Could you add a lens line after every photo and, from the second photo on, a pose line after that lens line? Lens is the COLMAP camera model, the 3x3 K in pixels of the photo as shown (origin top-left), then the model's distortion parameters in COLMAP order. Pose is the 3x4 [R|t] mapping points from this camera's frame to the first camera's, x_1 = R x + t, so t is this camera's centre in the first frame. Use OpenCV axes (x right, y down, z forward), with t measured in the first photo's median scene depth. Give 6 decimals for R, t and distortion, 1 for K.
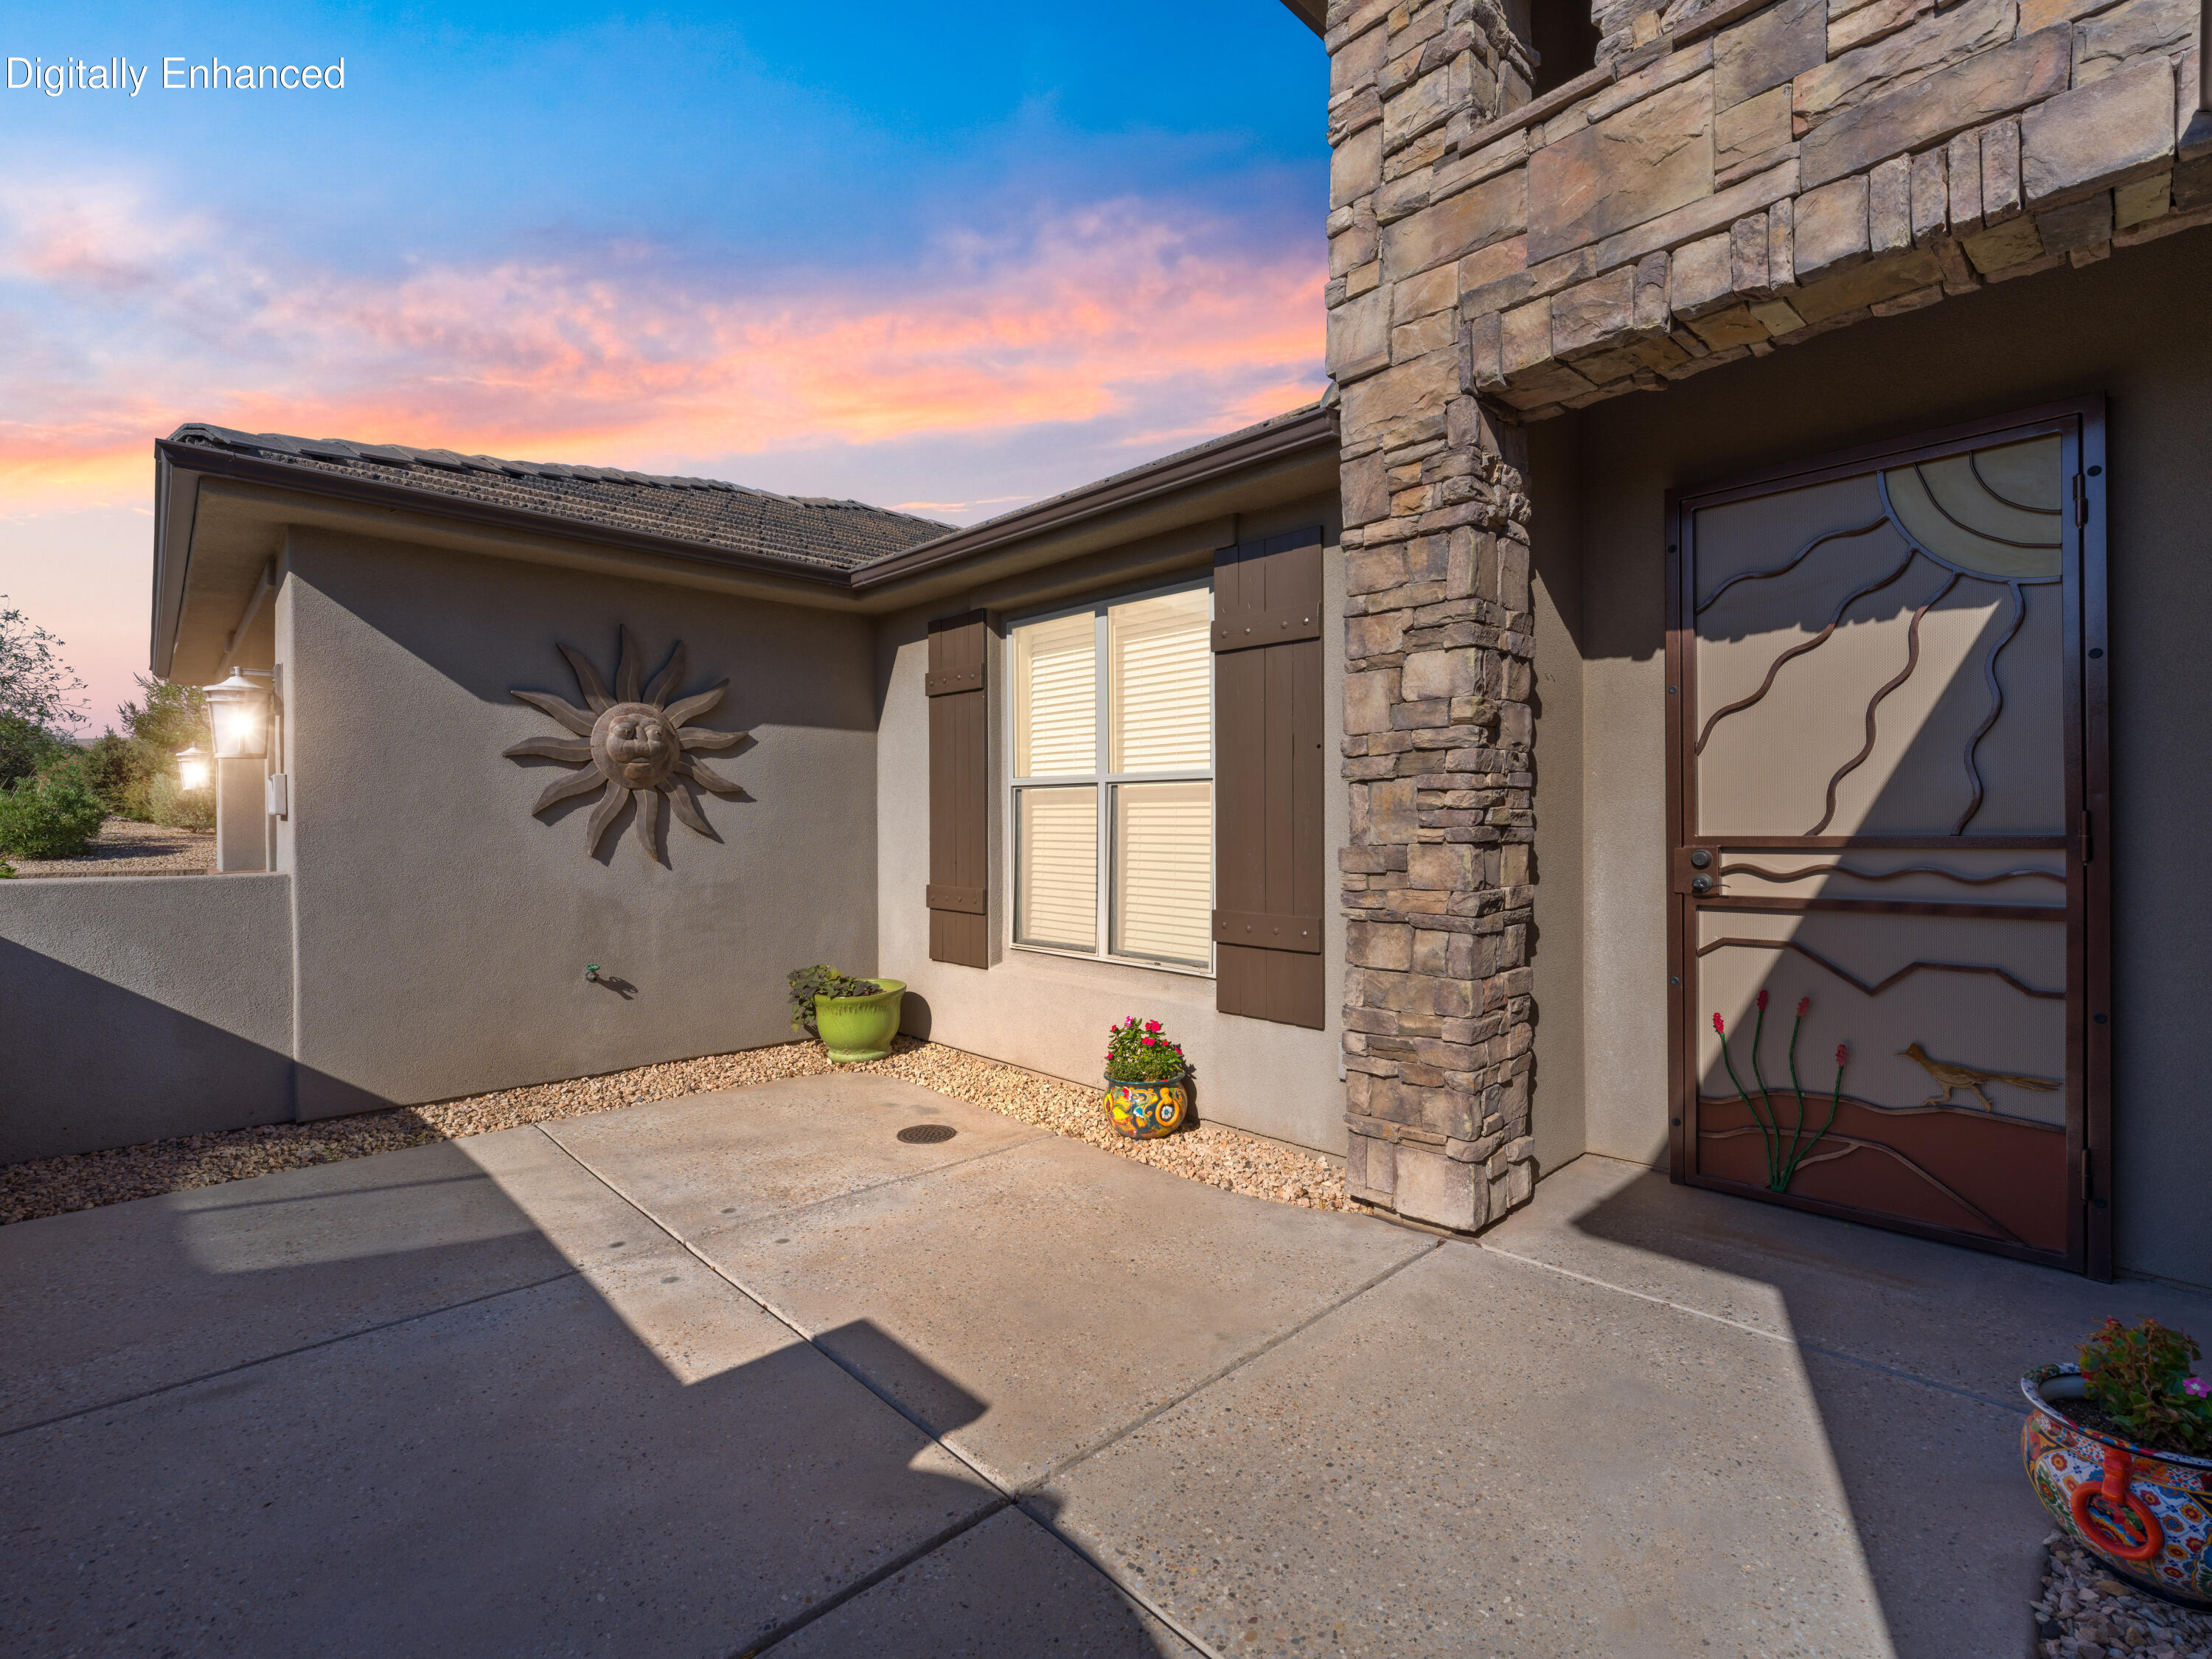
lens RADIAL K [[1013.5, 0, 1106.3], [0, 1013.5, 824.0], [0, 0, 1]] dist [0.000614, 0.000142]
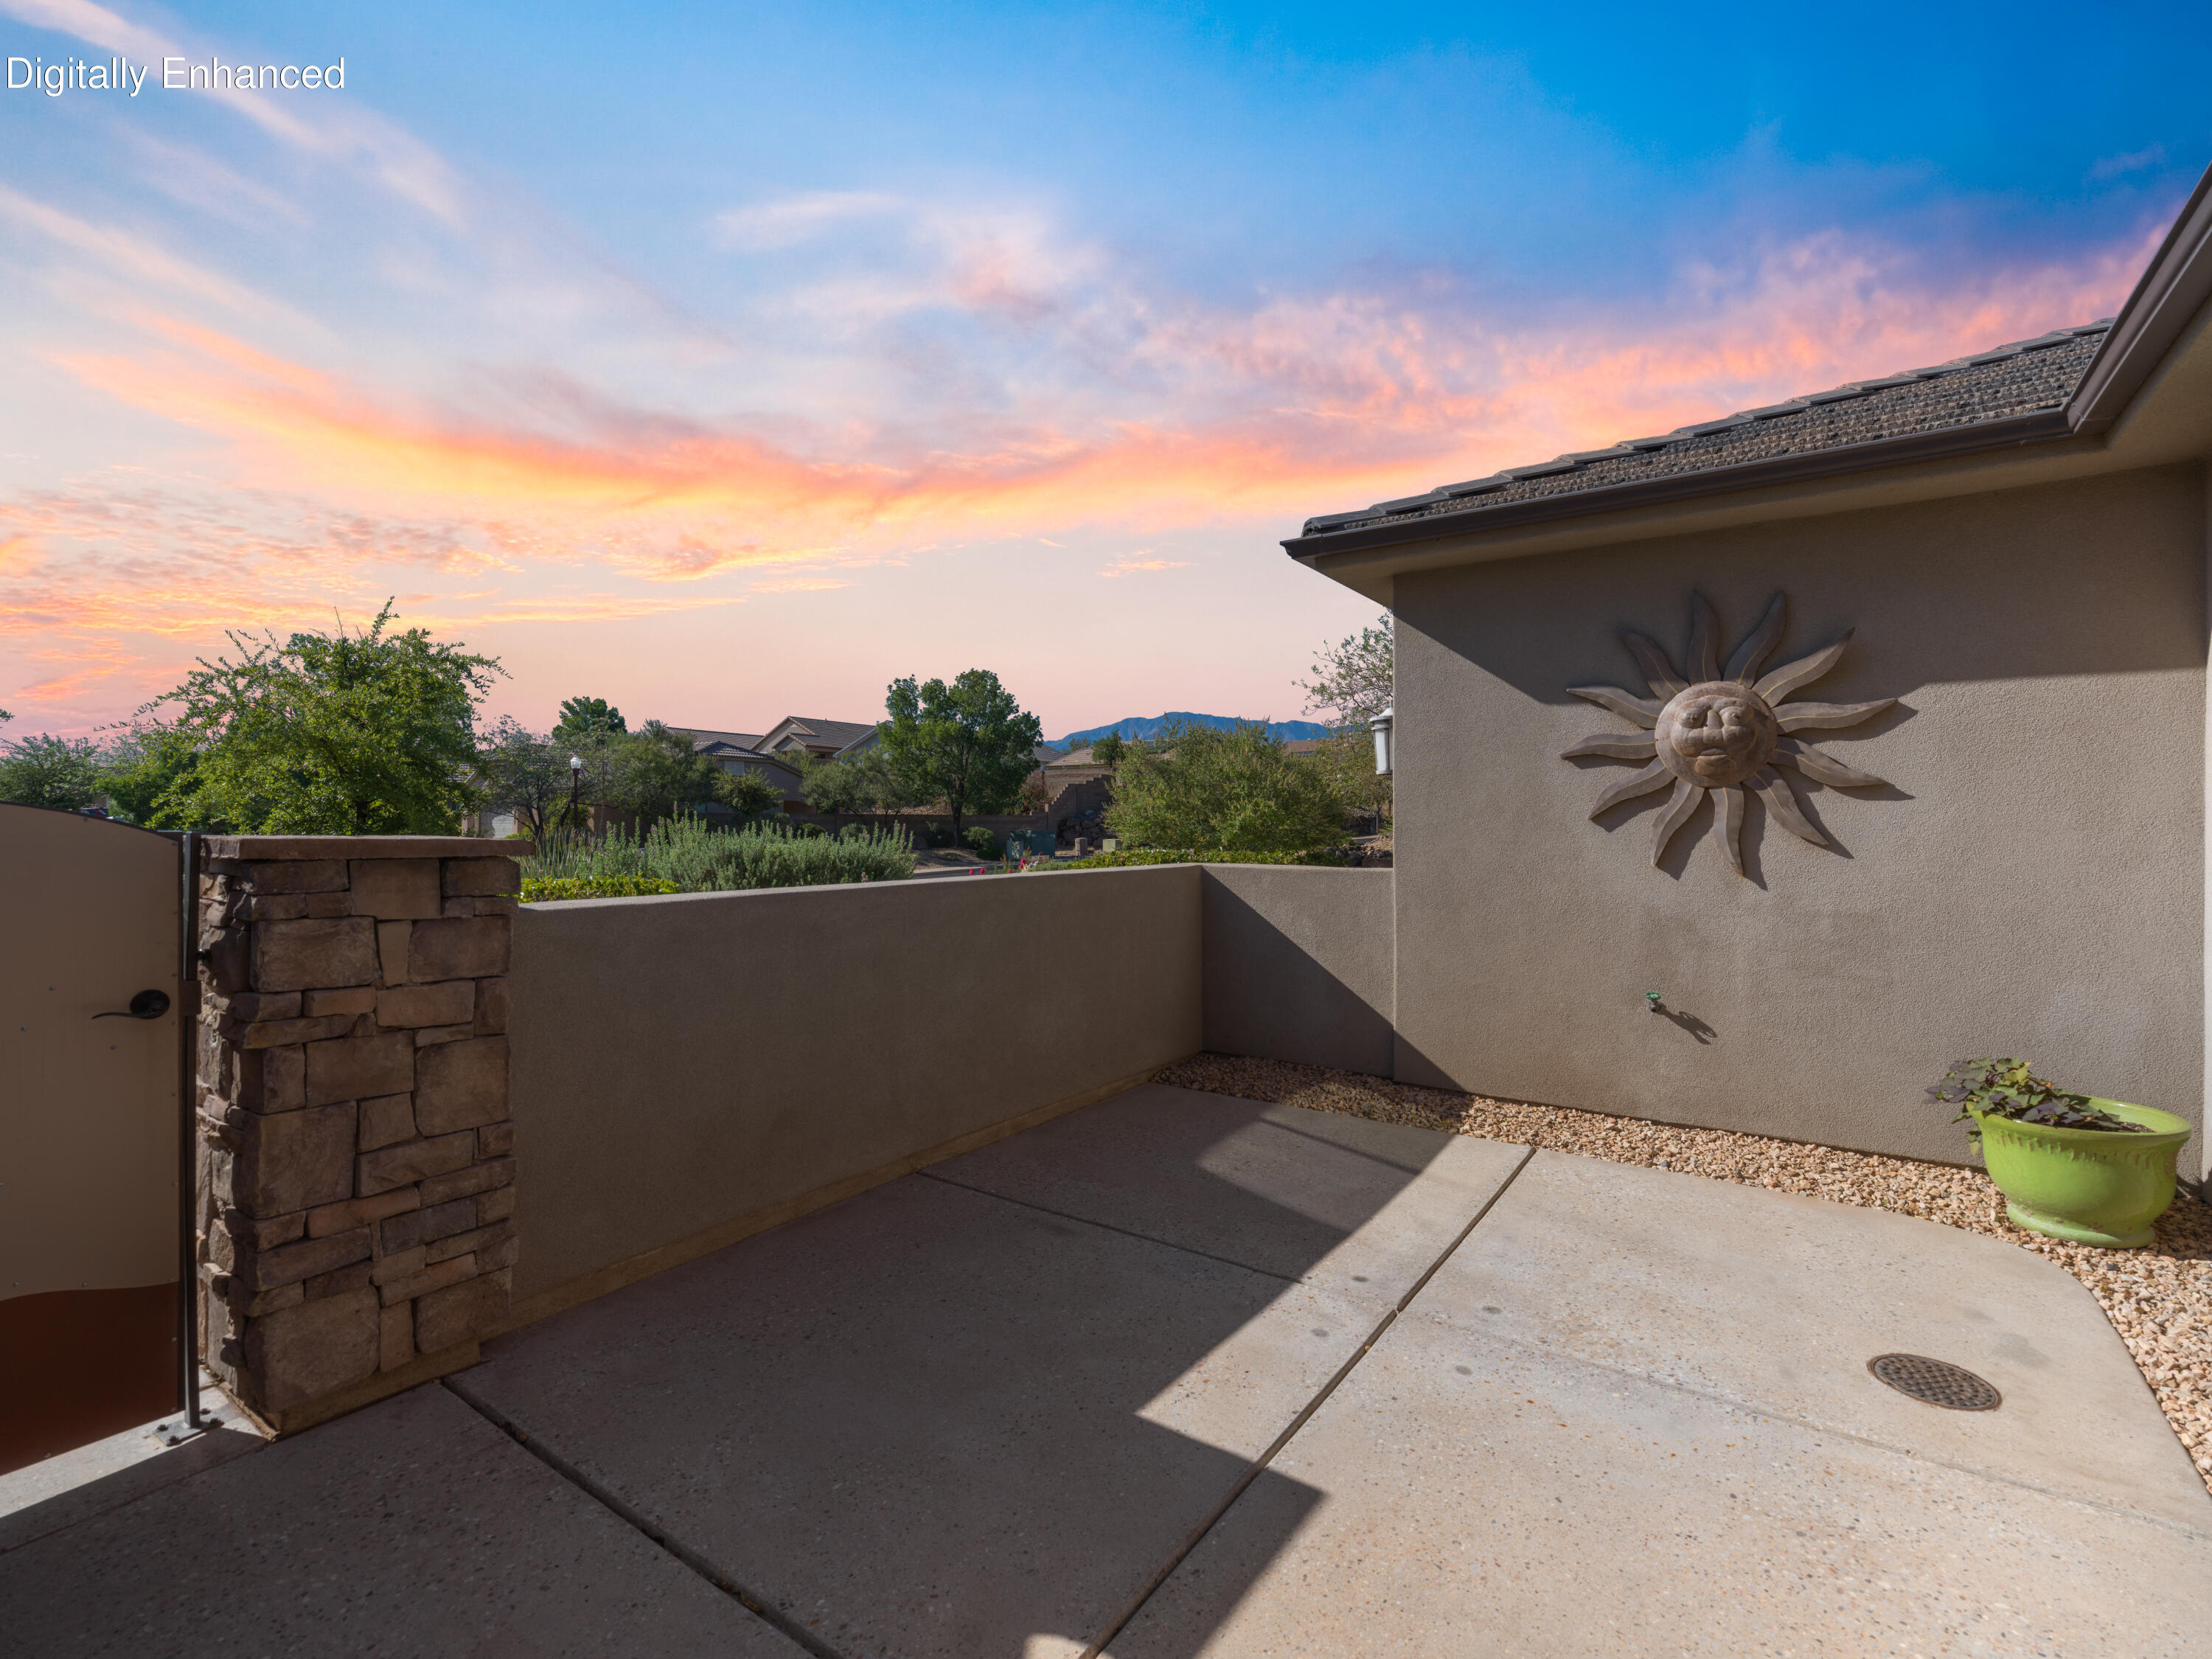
lens RADIAL K [[1013.5, 0, 1106.3], [0, 1013.5, 824.0], [0, 0, 1]] dist [0.000614, 0.000142]
pose [[0.193510, 0.001242, -0.981097, 0.258352], [-0.005273, 0.999986, 0.000226, -0.002868], [0.981084, 0.005130, 0.193514, 0.388405]]
